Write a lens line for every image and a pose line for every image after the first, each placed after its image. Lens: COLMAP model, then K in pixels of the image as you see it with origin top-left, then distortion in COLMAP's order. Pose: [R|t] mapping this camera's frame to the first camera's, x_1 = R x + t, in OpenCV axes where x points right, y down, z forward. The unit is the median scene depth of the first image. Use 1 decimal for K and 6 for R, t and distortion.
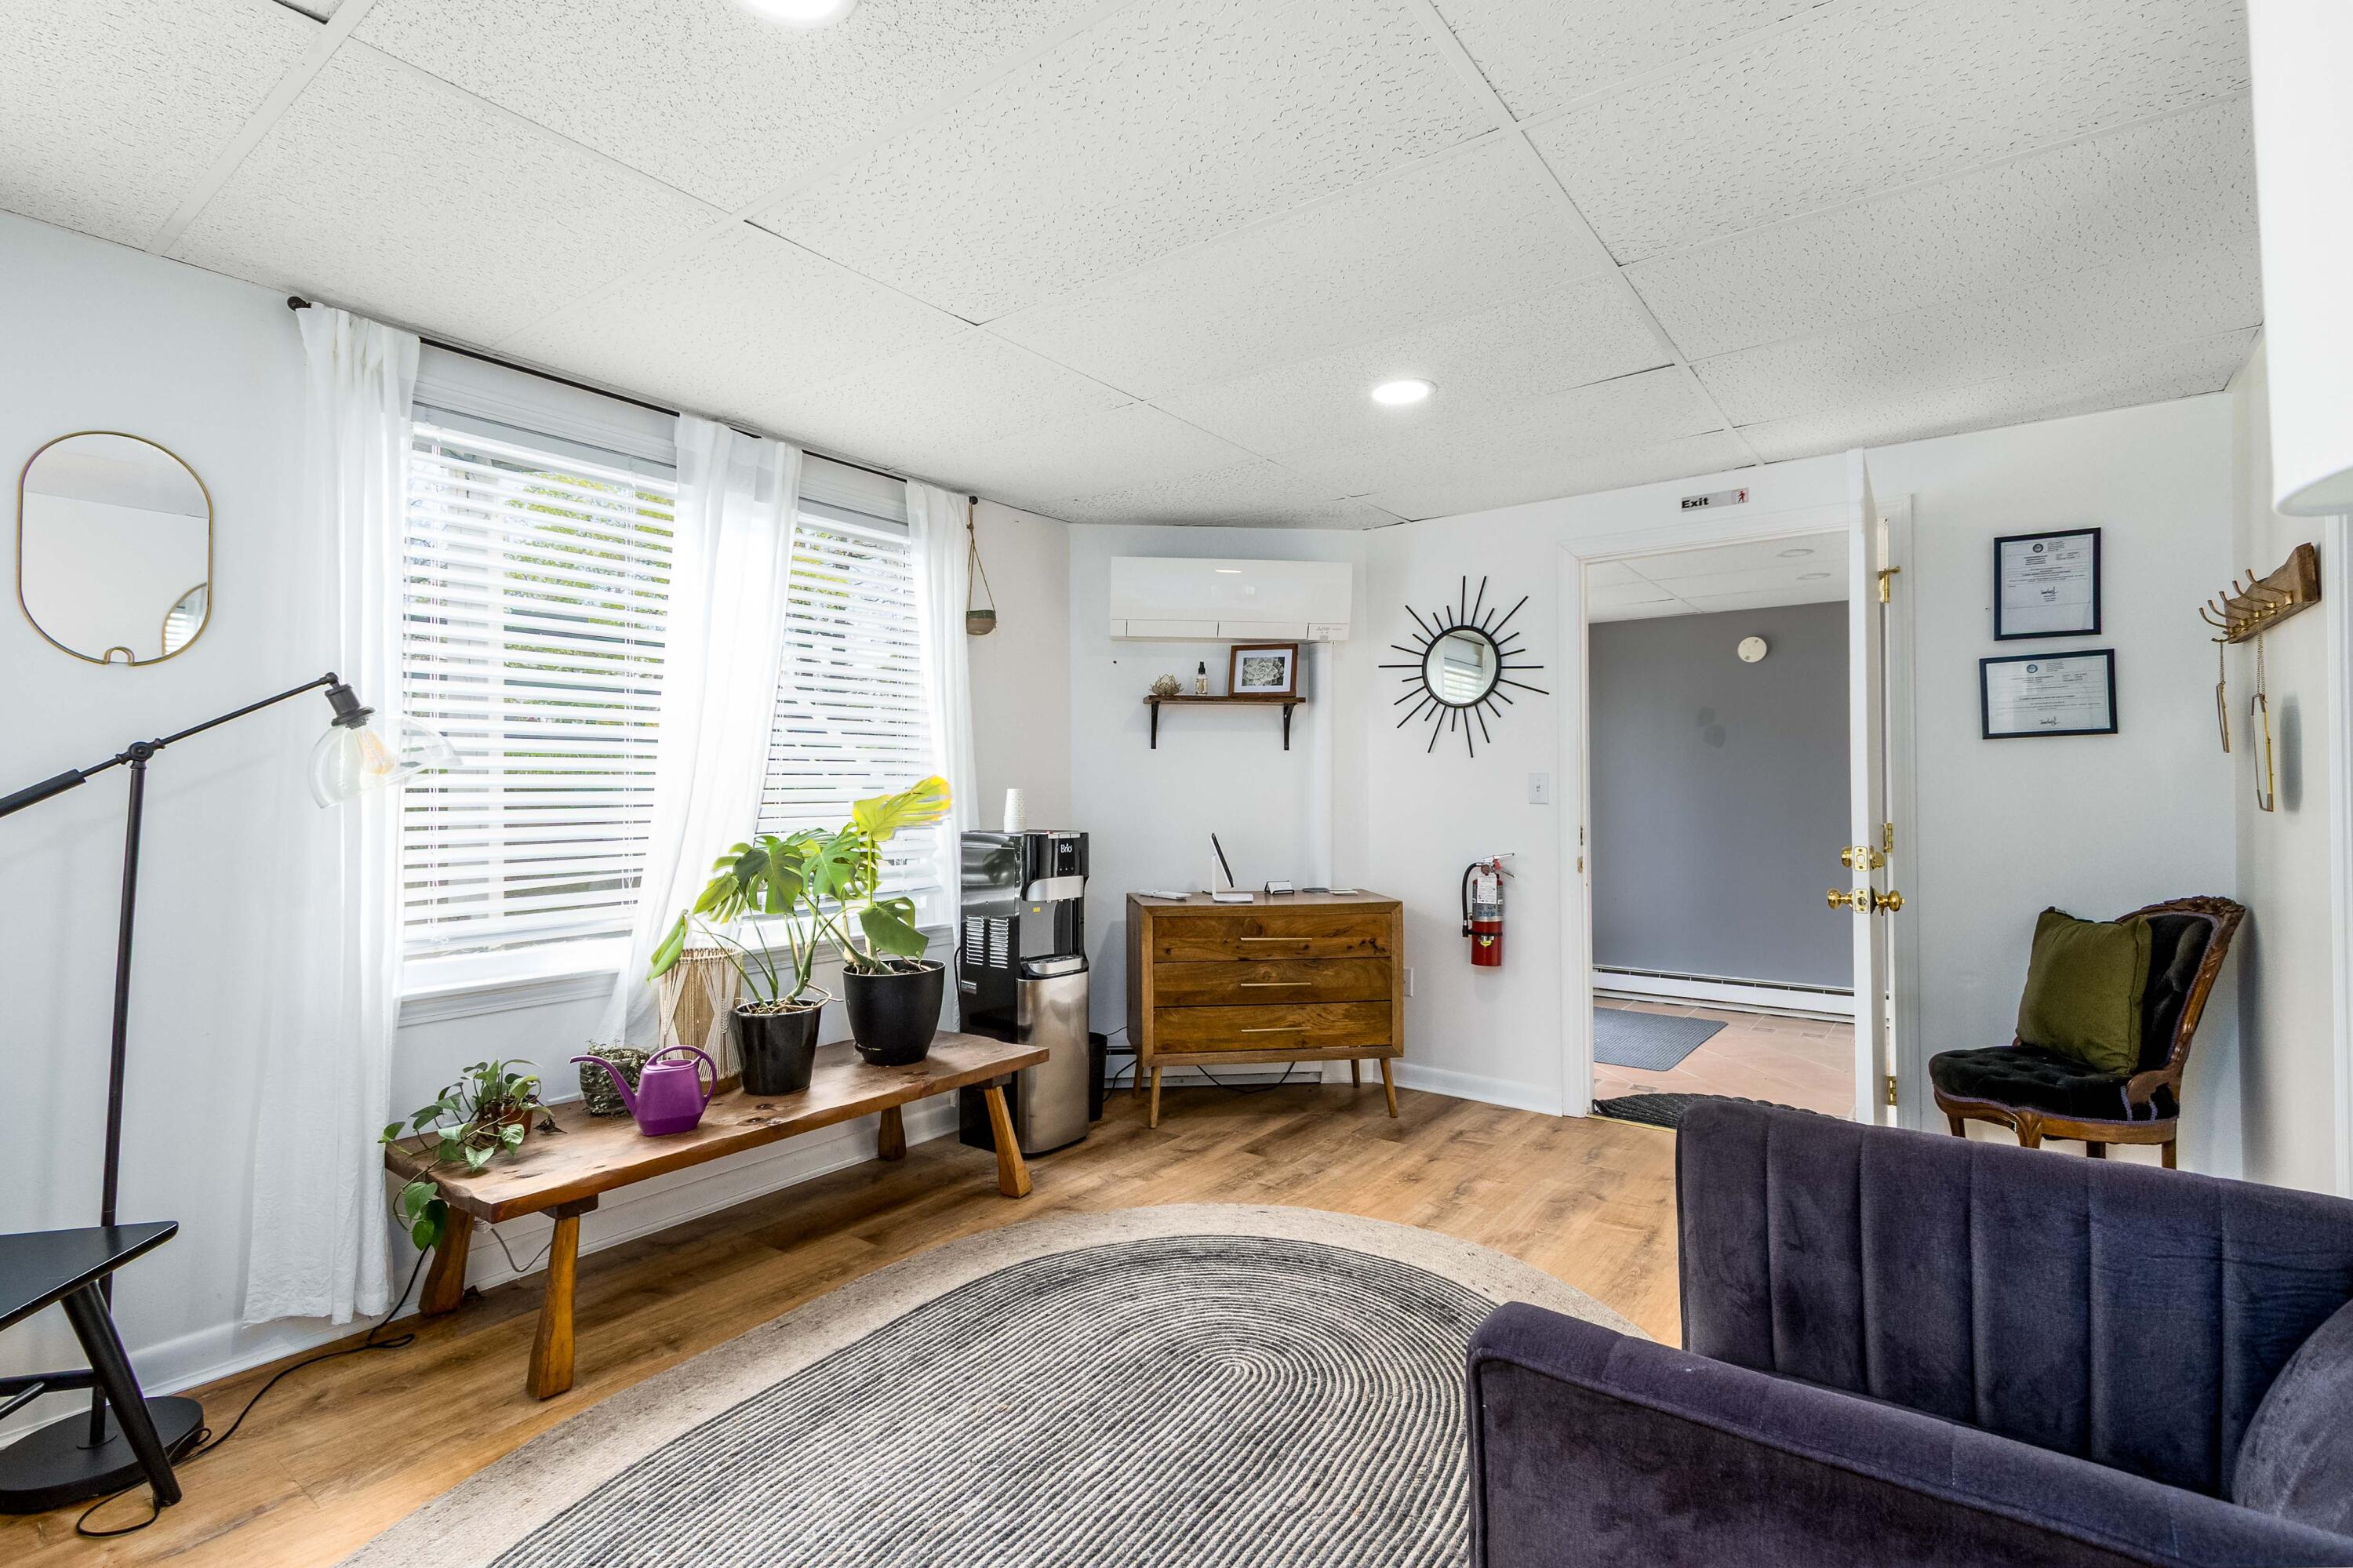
lens RADIAL K [[1004.0, 0, 1181.2], [0, 1004.0, 784.1], [0, 0, 1]] dist [0.001000, -0.000034]
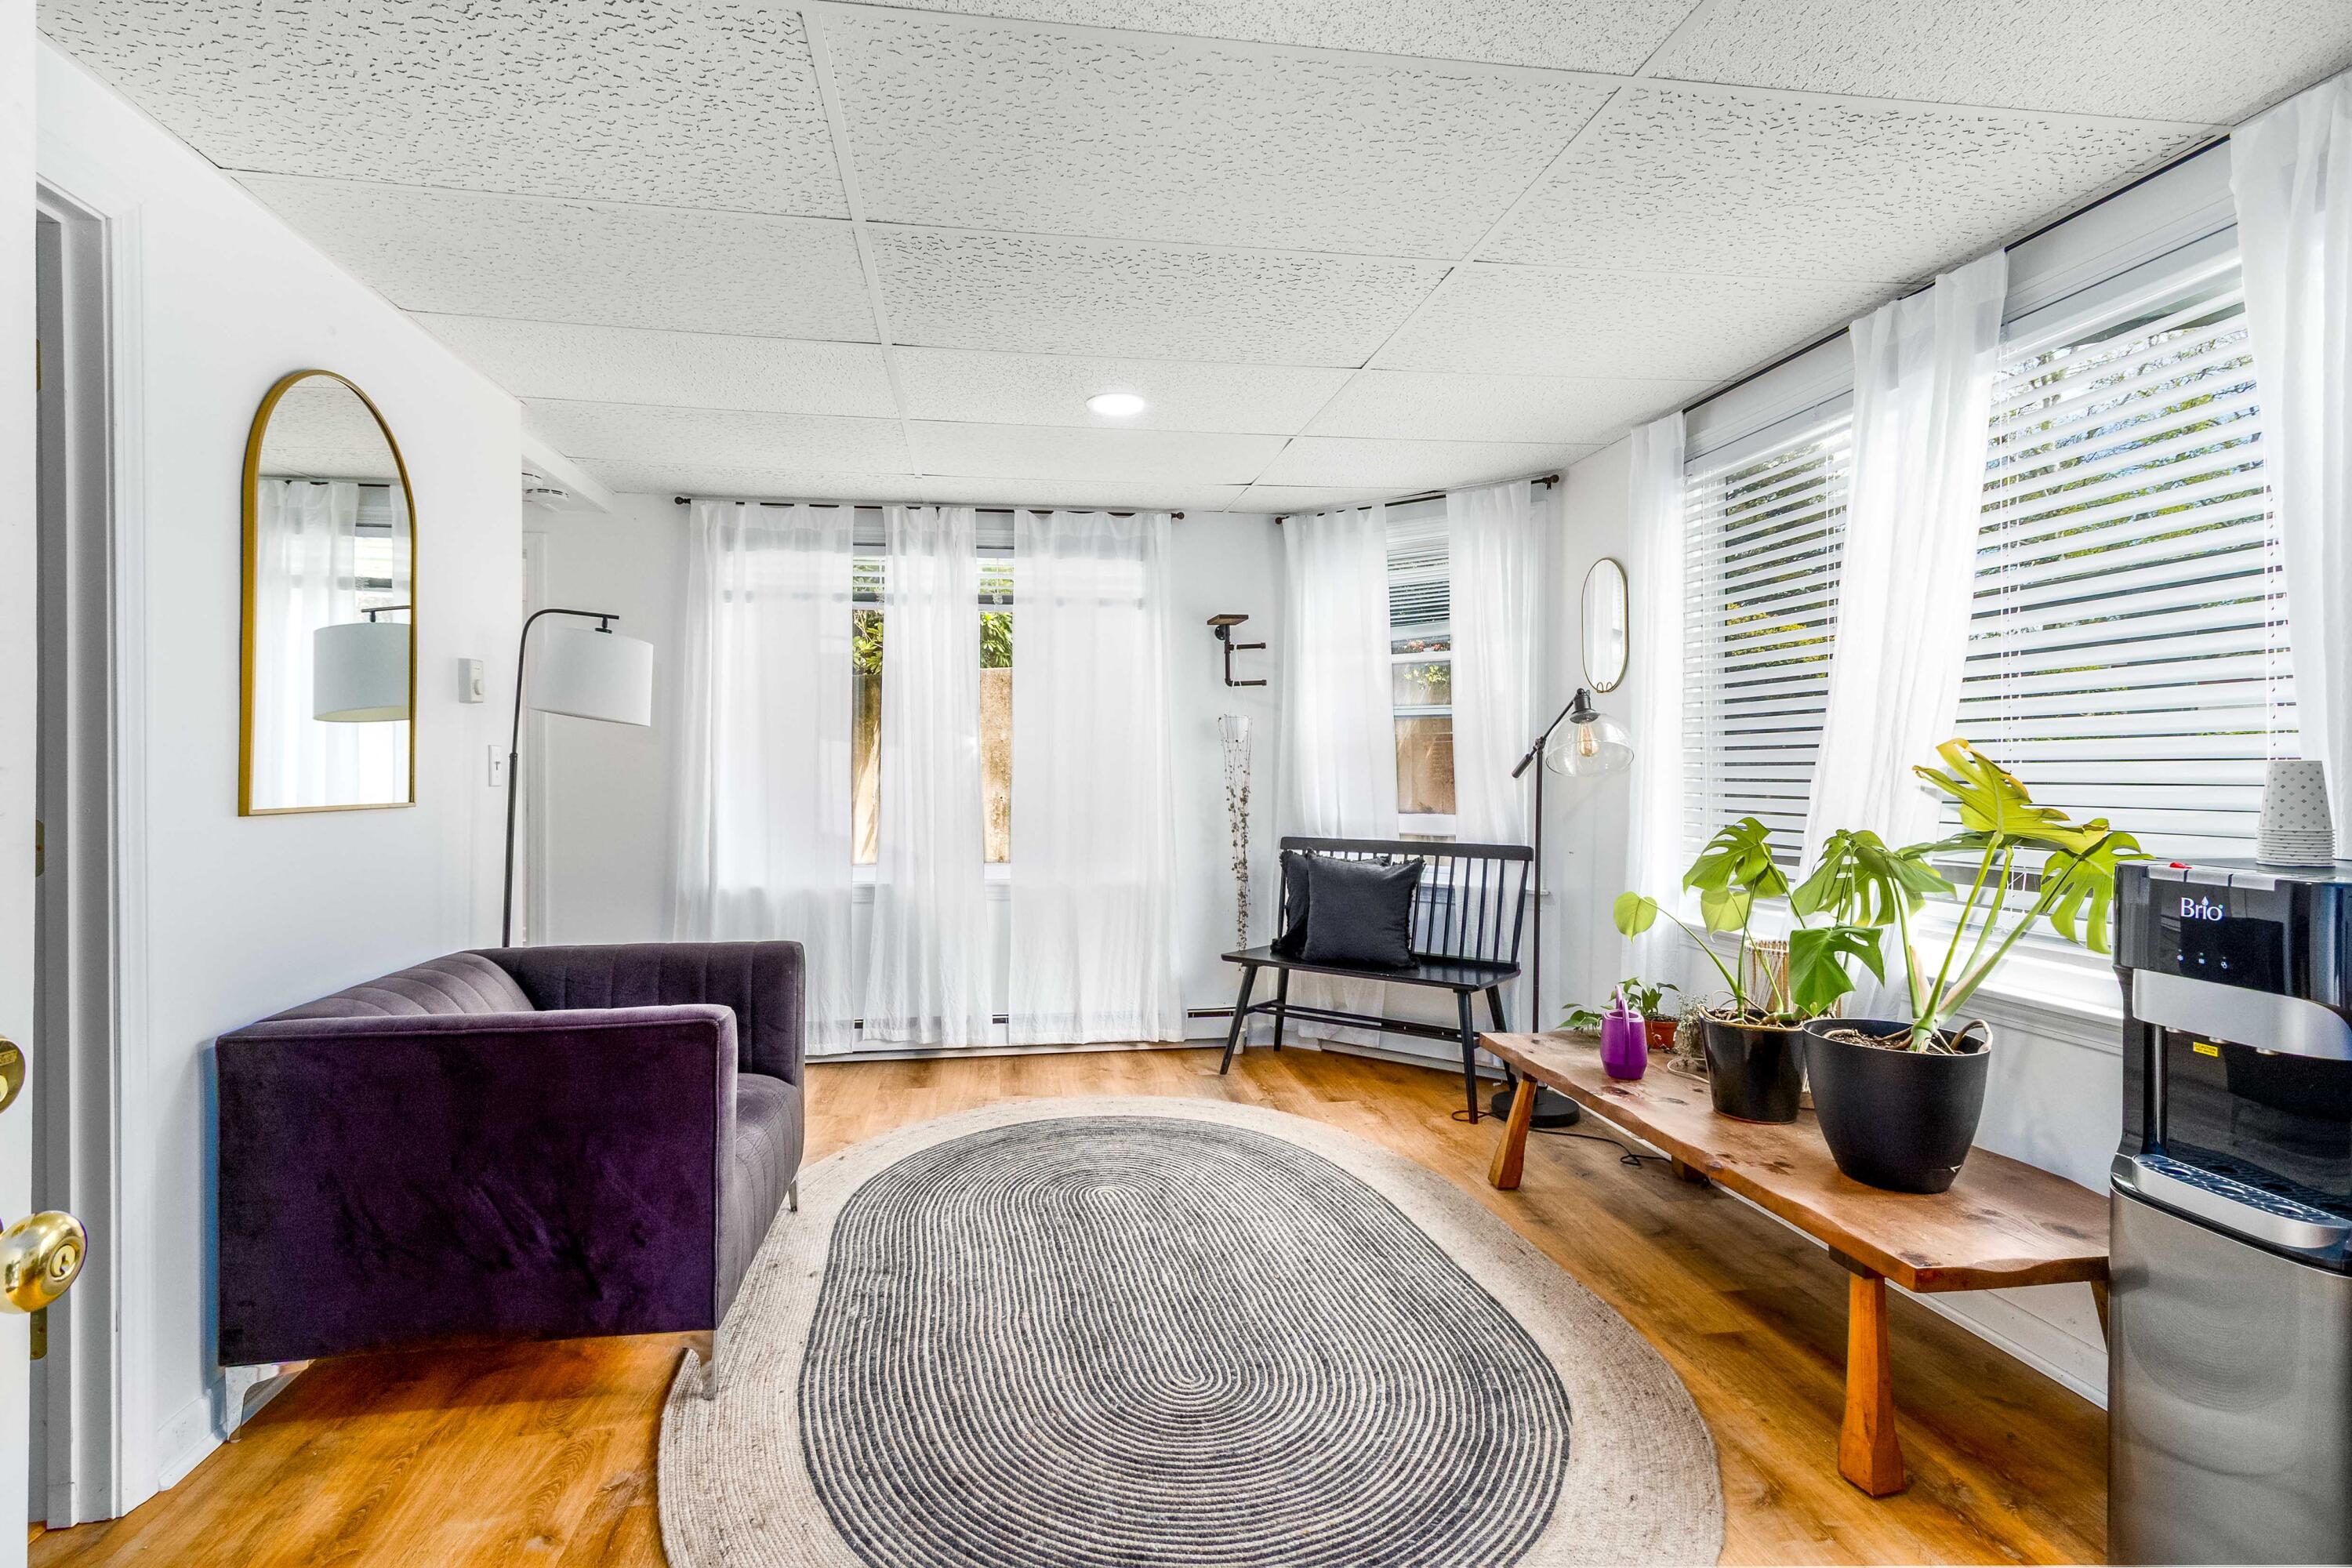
lens RADIAL K [[1110.2, 0, 1177.2], [0, 1110.2, 774.5], [0, 0, 1]] dist [-0.001149, -0.000124]
pose [[-0.680465, 0.008951, -0.732726, 0.874144], [0.009254, 0.999951, 0.003622, 0.010160], [0.732722, -0.004316, -0.680514, 1.813569]]
